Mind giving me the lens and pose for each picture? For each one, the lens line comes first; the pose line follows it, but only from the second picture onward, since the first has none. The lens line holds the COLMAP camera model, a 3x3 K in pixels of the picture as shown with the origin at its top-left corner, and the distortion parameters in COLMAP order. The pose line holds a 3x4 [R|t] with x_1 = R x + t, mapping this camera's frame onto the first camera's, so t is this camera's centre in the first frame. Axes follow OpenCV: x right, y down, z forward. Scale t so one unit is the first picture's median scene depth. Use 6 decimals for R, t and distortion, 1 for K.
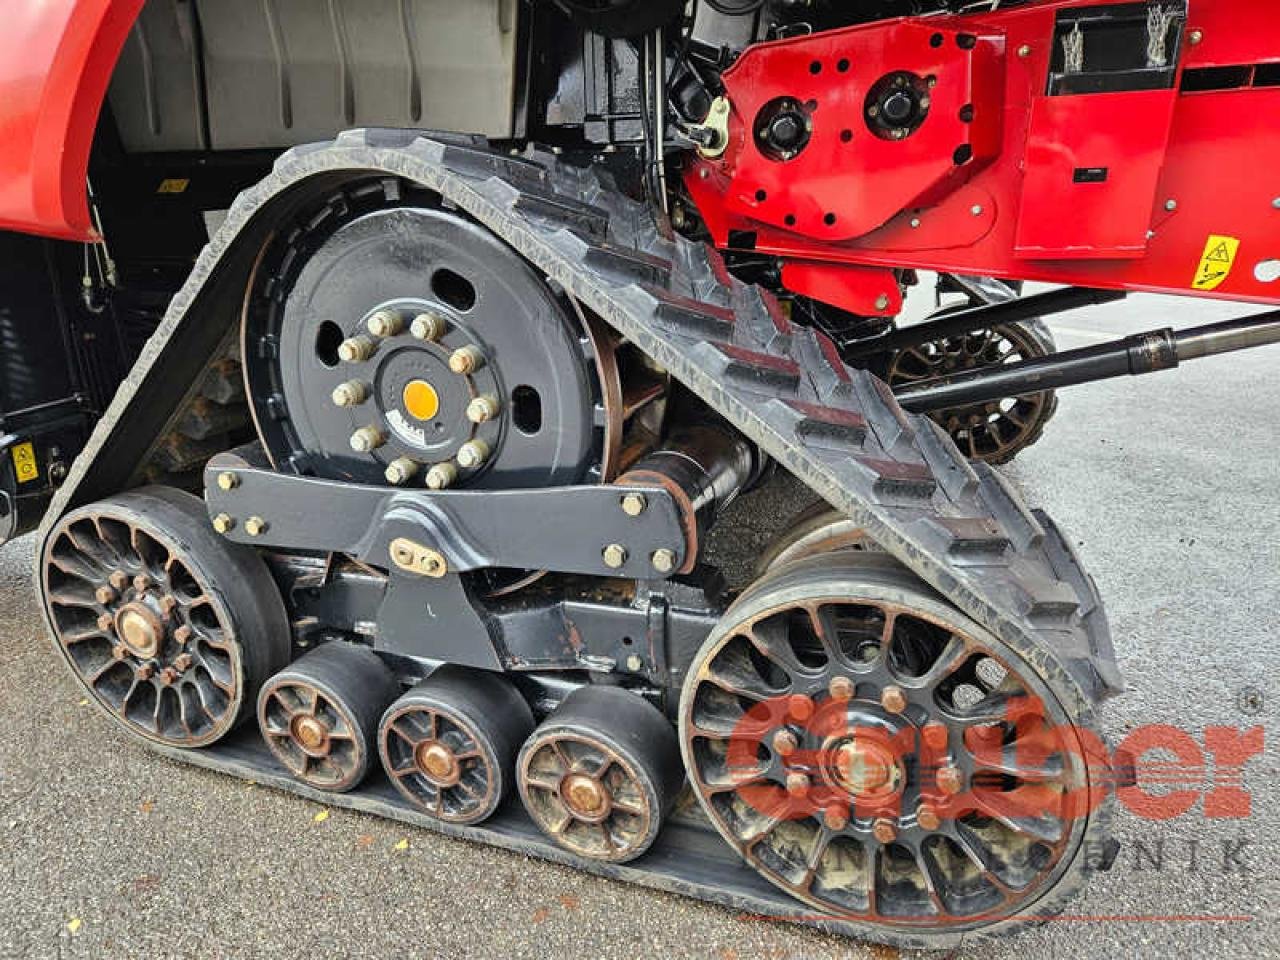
lens RADIAL K [[872.2, 0, 645.2], [0, 872.2, 485.3], [0, 0, 1]] dist [0.081724, -0.074829]
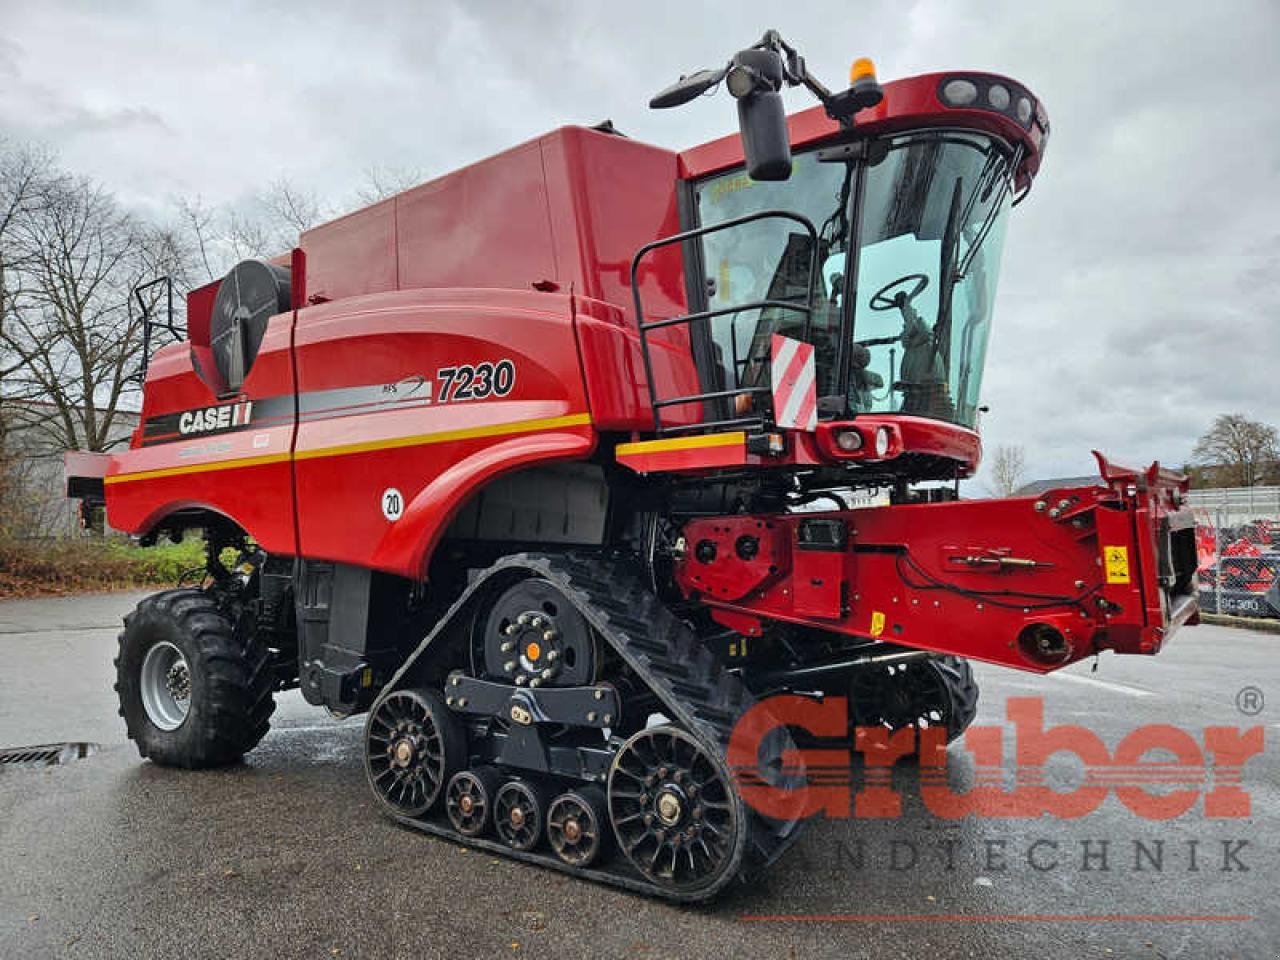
lens RADIAL K [[872.2, 0, 645.2], [0, 872.2, 485.3], [0, 0, 1]] dist [0.081724, -0.074829]
pose [[0.971146, 0.038457, -0.235363, 0.594720], [-0.120661, 0.930508, -0.345826, 0.273800], [0.205708, 0.364247, 0.908300, -1.313548]]
